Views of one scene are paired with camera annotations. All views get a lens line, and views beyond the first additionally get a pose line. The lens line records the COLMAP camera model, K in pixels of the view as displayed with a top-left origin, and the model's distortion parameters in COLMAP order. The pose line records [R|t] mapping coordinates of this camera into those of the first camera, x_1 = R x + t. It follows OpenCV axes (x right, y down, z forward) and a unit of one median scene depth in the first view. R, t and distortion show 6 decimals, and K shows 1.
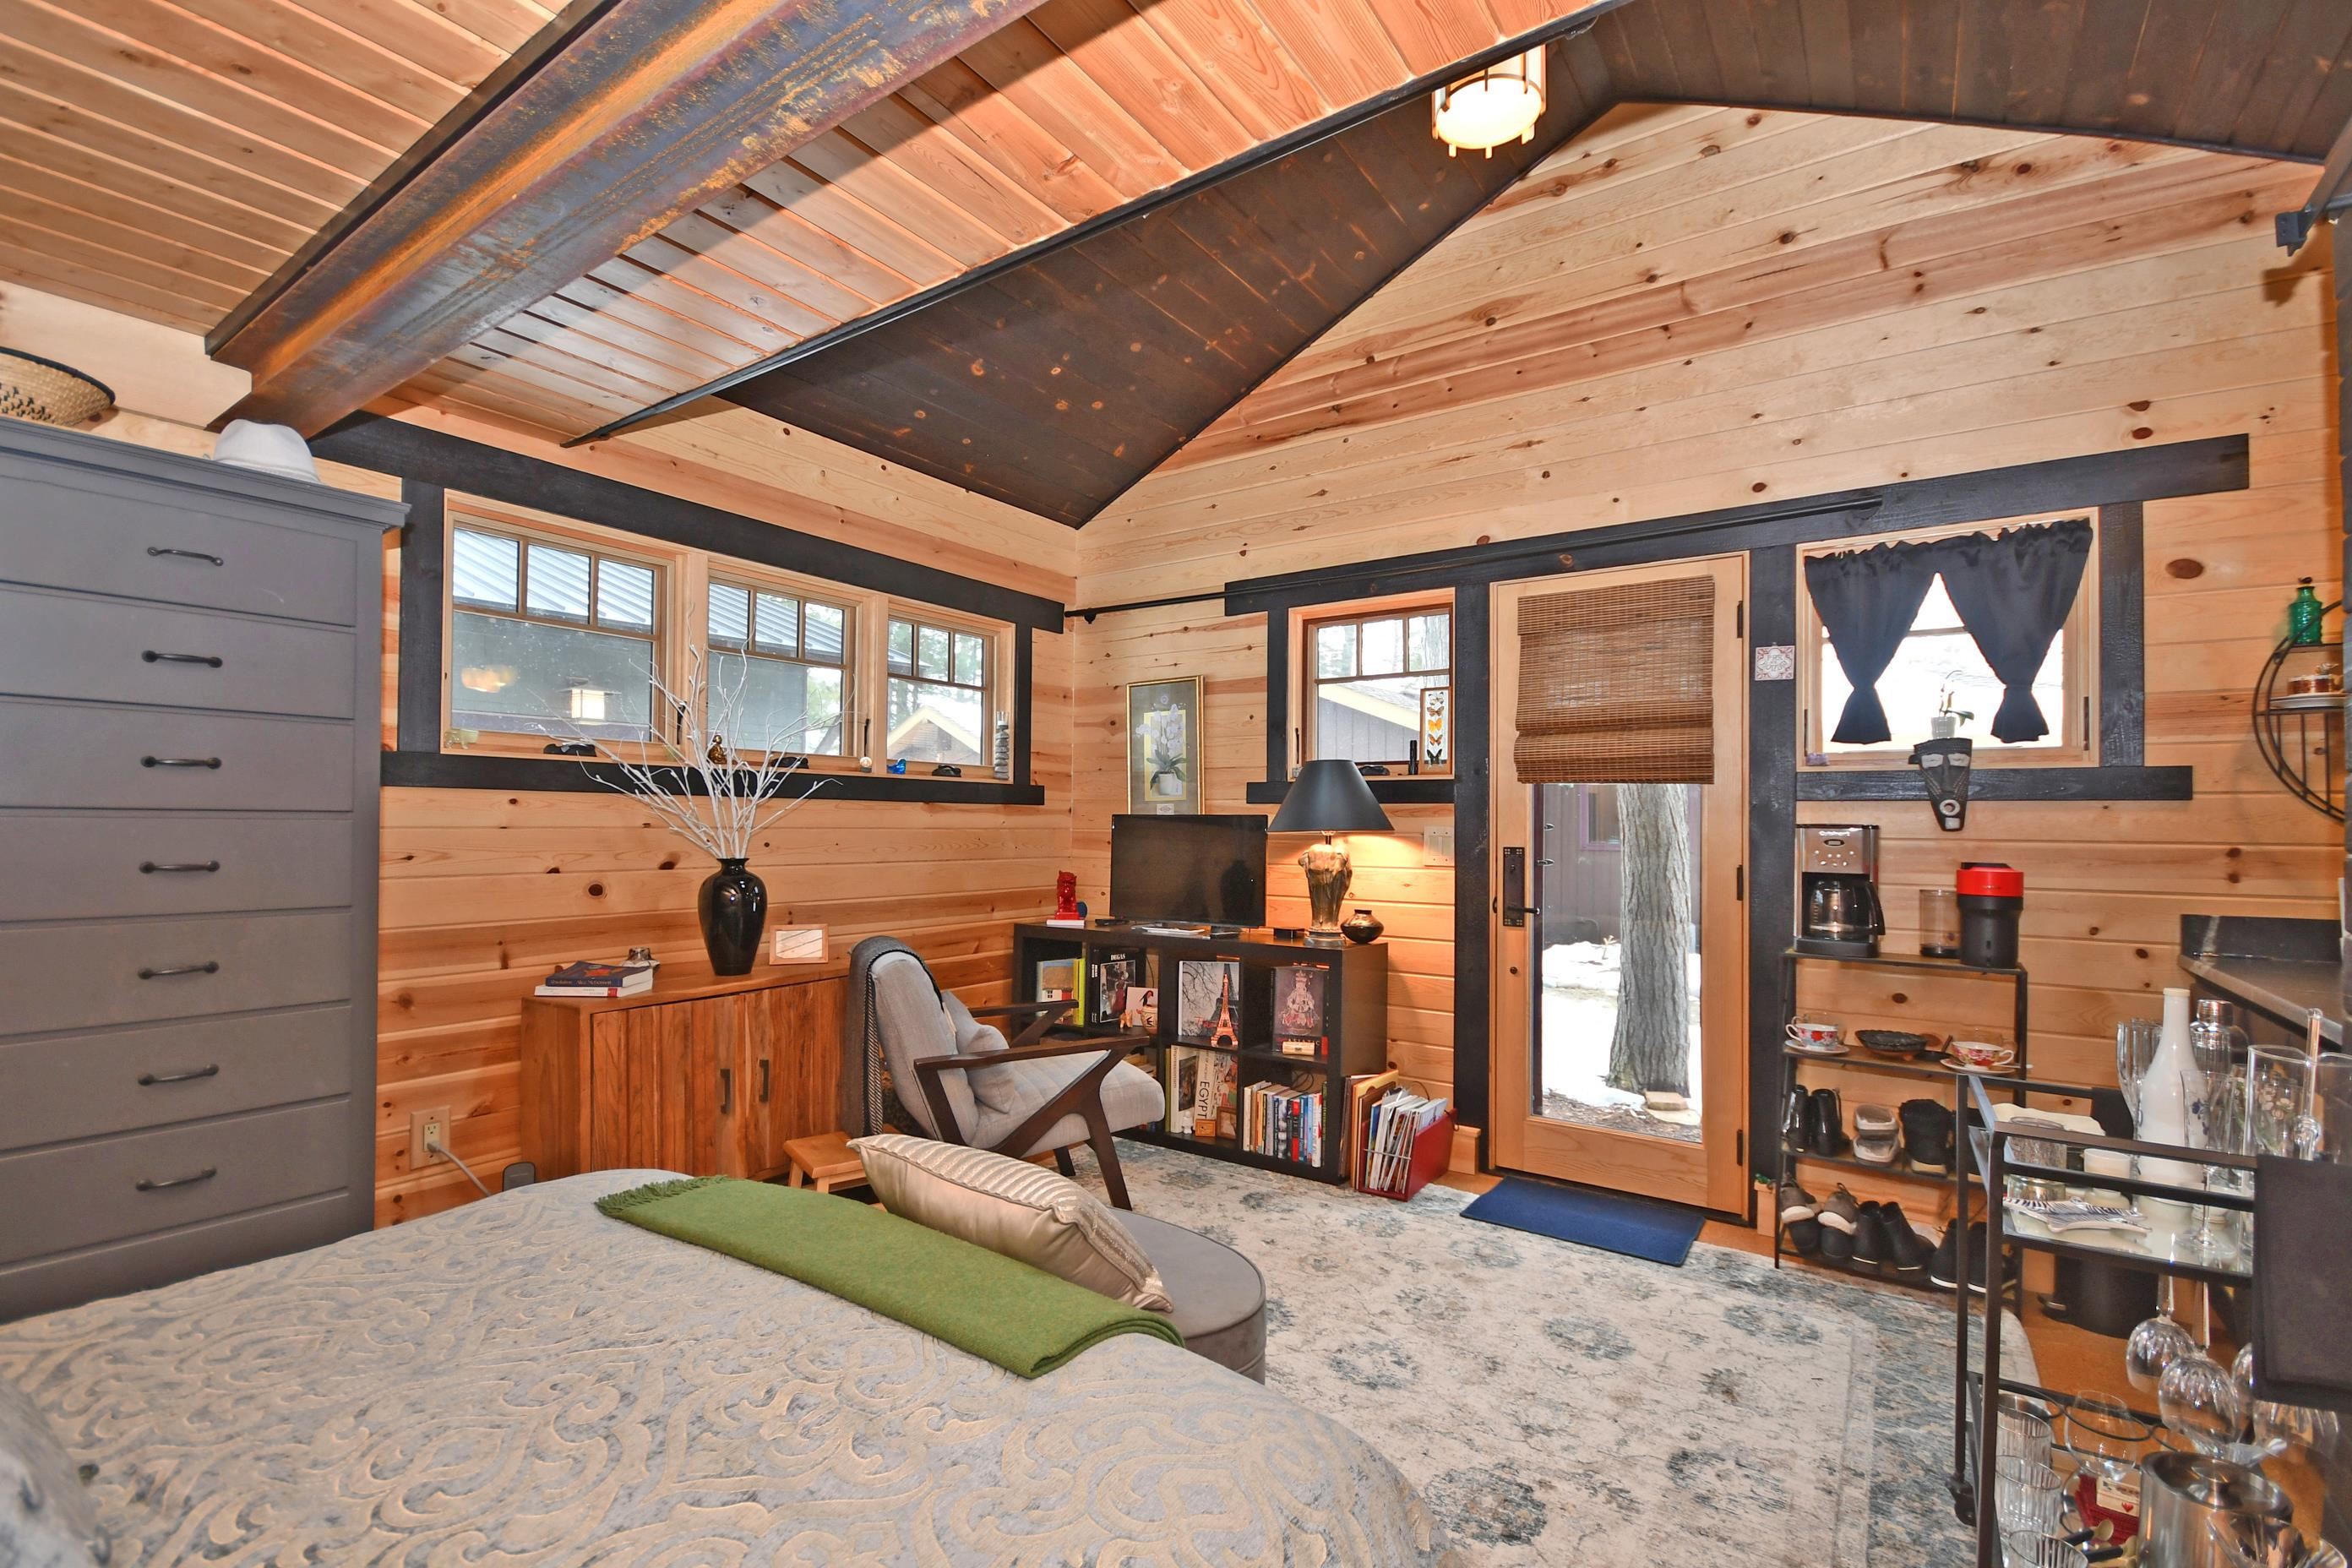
lens RADIAL K [[1043.2, 0, 1168.1], [0, 1043.2, 794.9], [0, 0, 1]] dist [-0.001708, -0.000318]
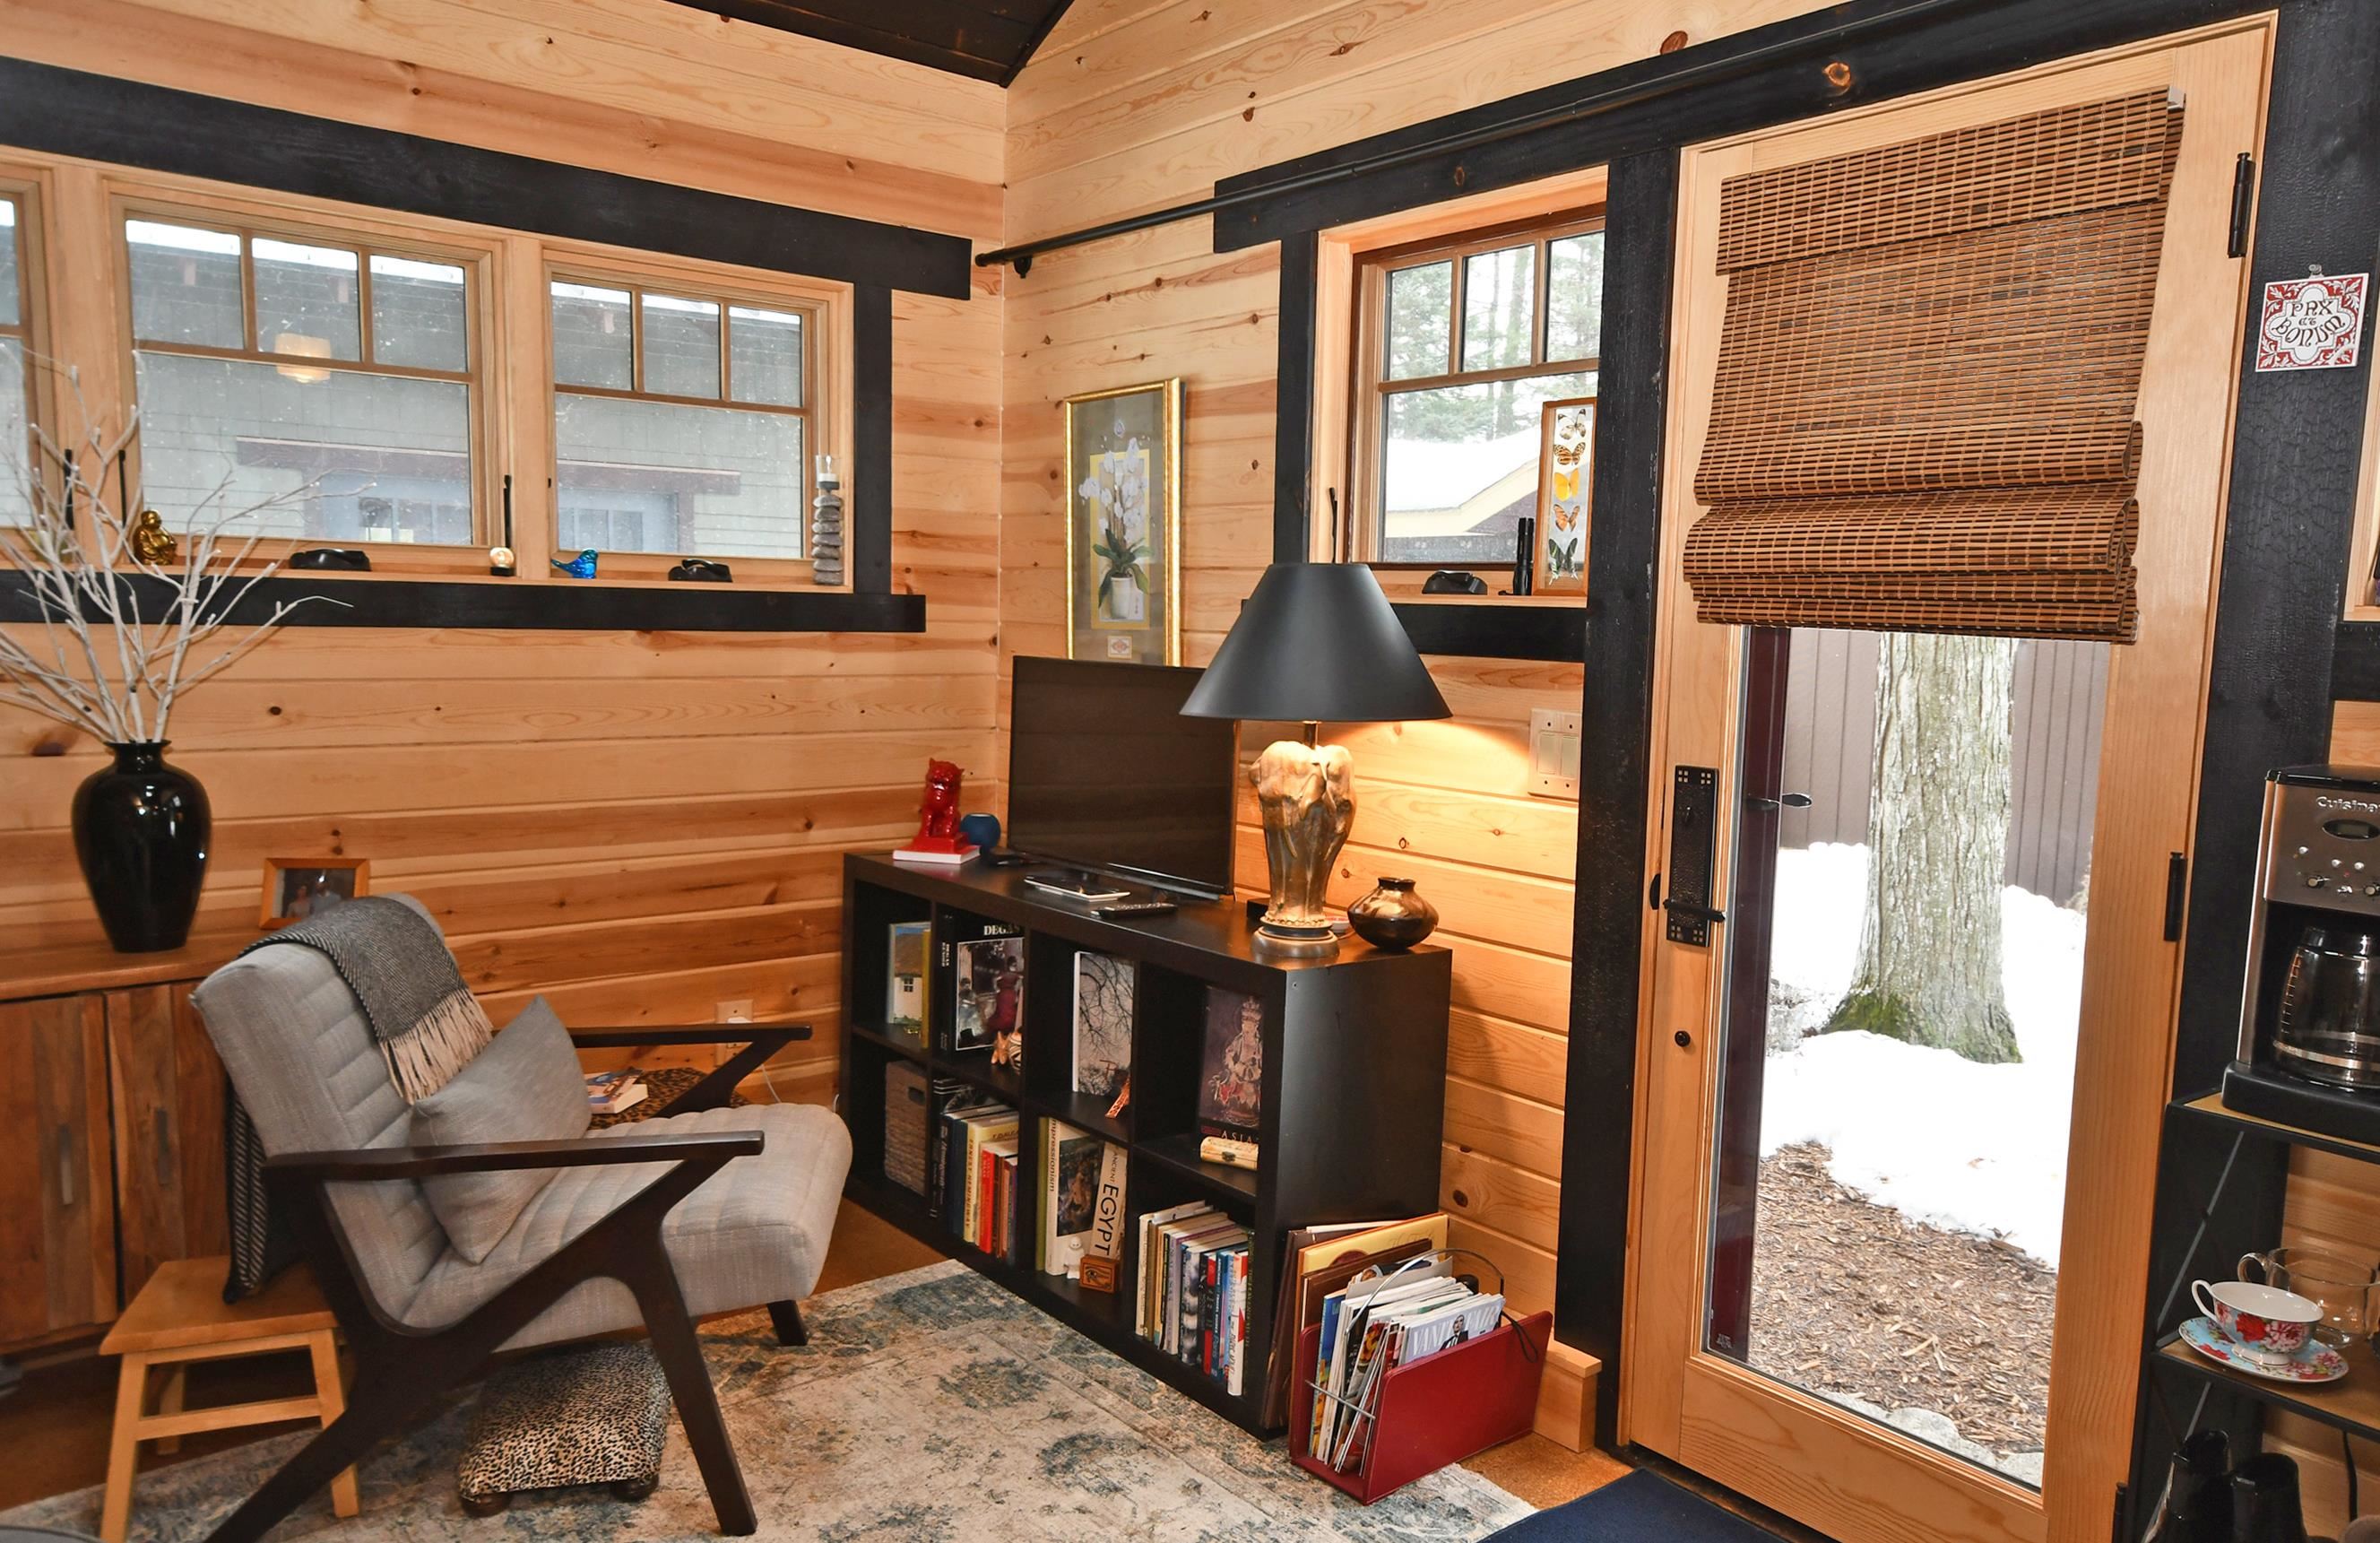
lens RADIAL K [[1704.2, 0, 1193.9], [0, 1704.2, 789.1], [0, 0, 1]] dist [0.013263, 0.010628]
pose [[0.963701, 0.043815, -0.263362, 0.302763], [-0.009423, 0.991409, 0.130459, -0.031599], [0.266816, -0.123242, 0.955835, 0.238659]]
